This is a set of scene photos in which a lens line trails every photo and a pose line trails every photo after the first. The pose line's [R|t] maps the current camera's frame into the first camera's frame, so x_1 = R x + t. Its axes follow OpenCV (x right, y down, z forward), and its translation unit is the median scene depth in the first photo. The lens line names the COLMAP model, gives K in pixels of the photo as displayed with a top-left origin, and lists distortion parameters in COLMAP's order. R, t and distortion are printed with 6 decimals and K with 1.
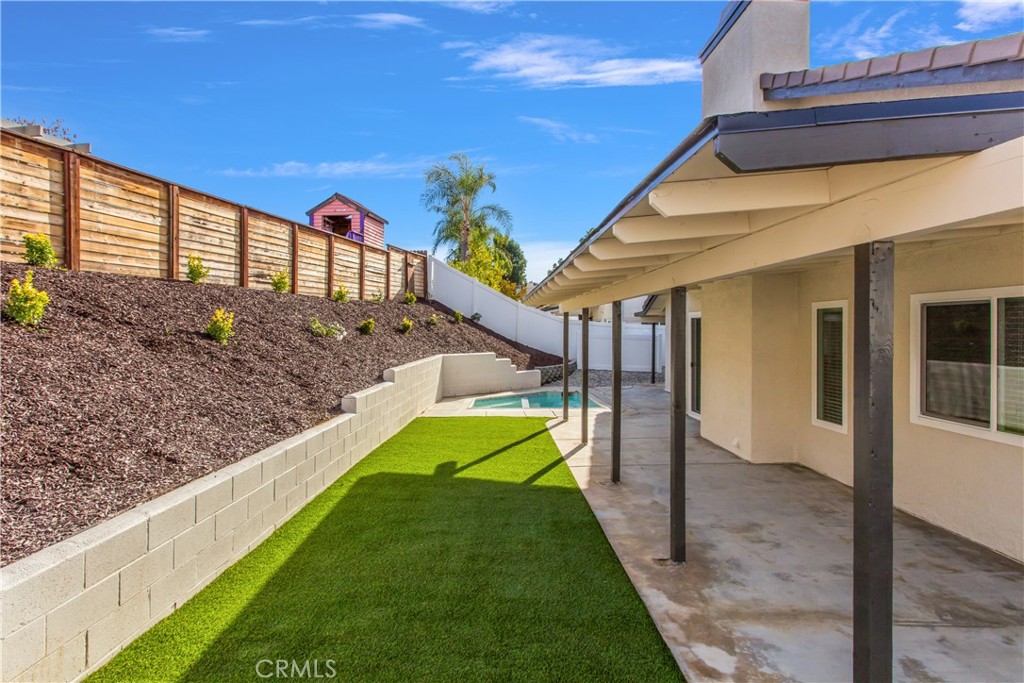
lens RADIAL K [[499.2, 0, 507.0], [0, 499.2, 333.2], [0, 0, 1]] dist [0.012313, 0.000167]
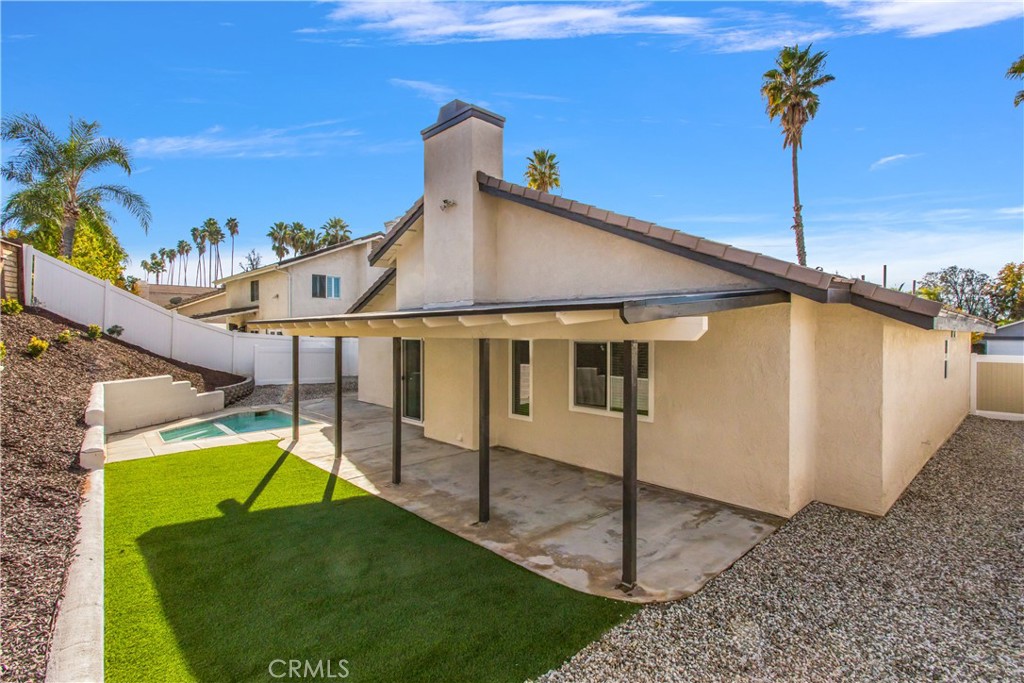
lens RADIAL K [[499.2, 0, 516.1], [0, 499.2, 338.0], [0, 0, 1]] dist [0.012313, 0.000167]
pose [[0.737008, -0.010218, 0.675807, -0.358555], [0.005791, 0.999944, 0.008804, -0.063587], [-0.675859, -0.002575, 0.737026, -0.097898]]
